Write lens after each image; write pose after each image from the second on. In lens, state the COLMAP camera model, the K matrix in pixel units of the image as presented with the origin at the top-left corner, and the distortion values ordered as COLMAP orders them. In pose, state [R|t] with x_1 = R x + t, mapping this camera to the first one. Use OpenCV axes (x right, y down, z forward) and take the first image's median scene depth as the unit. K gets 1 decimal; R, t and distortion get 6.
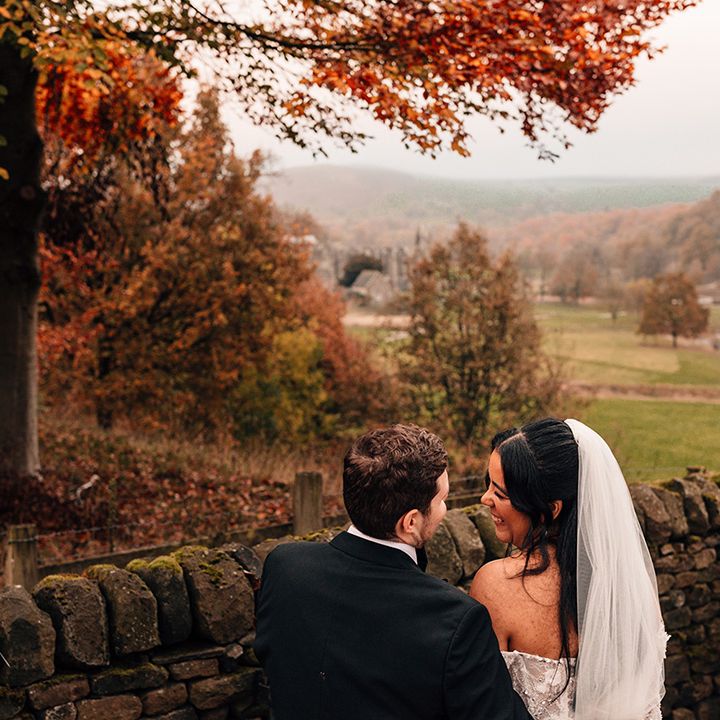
lens RADIAL K [[1213.0, 0, 360.0], [0, 1213.0, 387.3], [0, 0, 1]] dist [-0.007753, 0.089610]
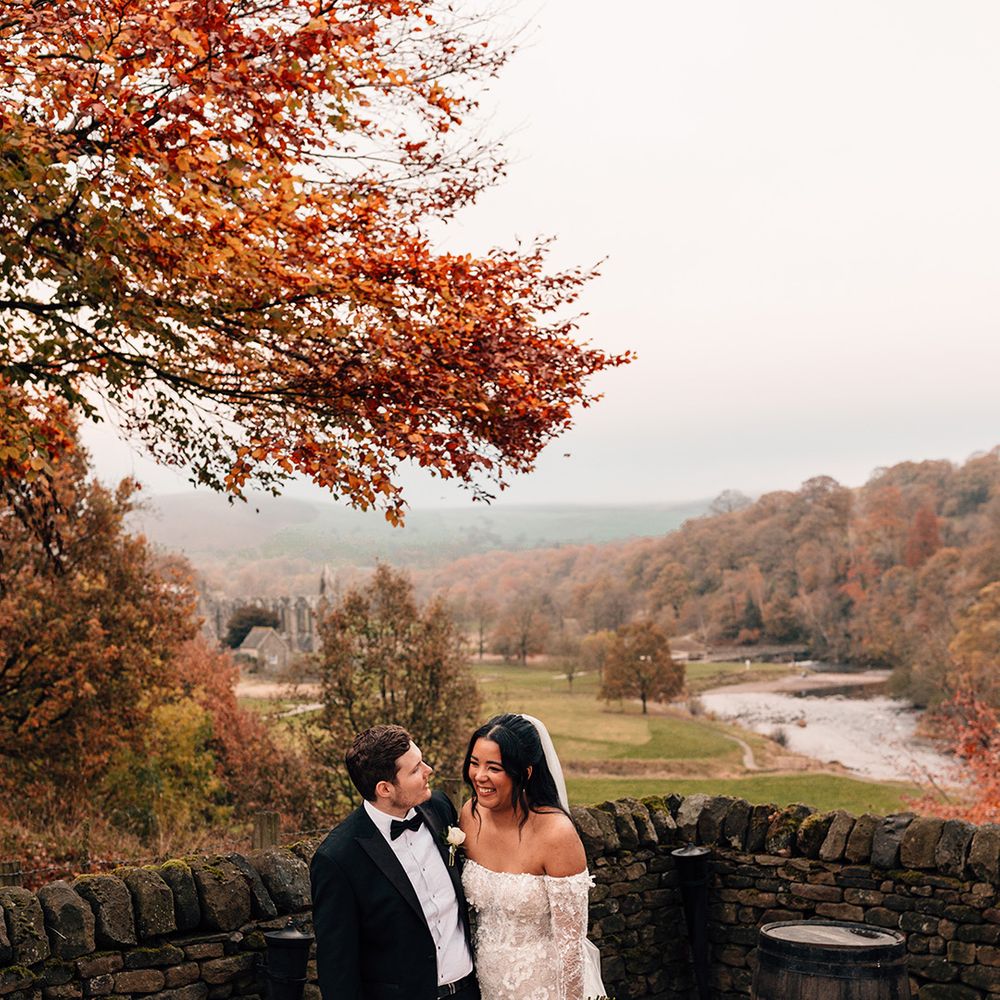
lens RADIAL K [[1684.8, 0, 499.9], [0, 1684.8, 537.9], [0, 0, 1]] dist [-0.007753, 0.089610]
pose [[0.986955, -0.010456, 0.160655, -0.020759], [0.034219, 0.988712, -0.145871, 0.015431], [-0.157317, 0.149466, 0.976172, -0.133452]]
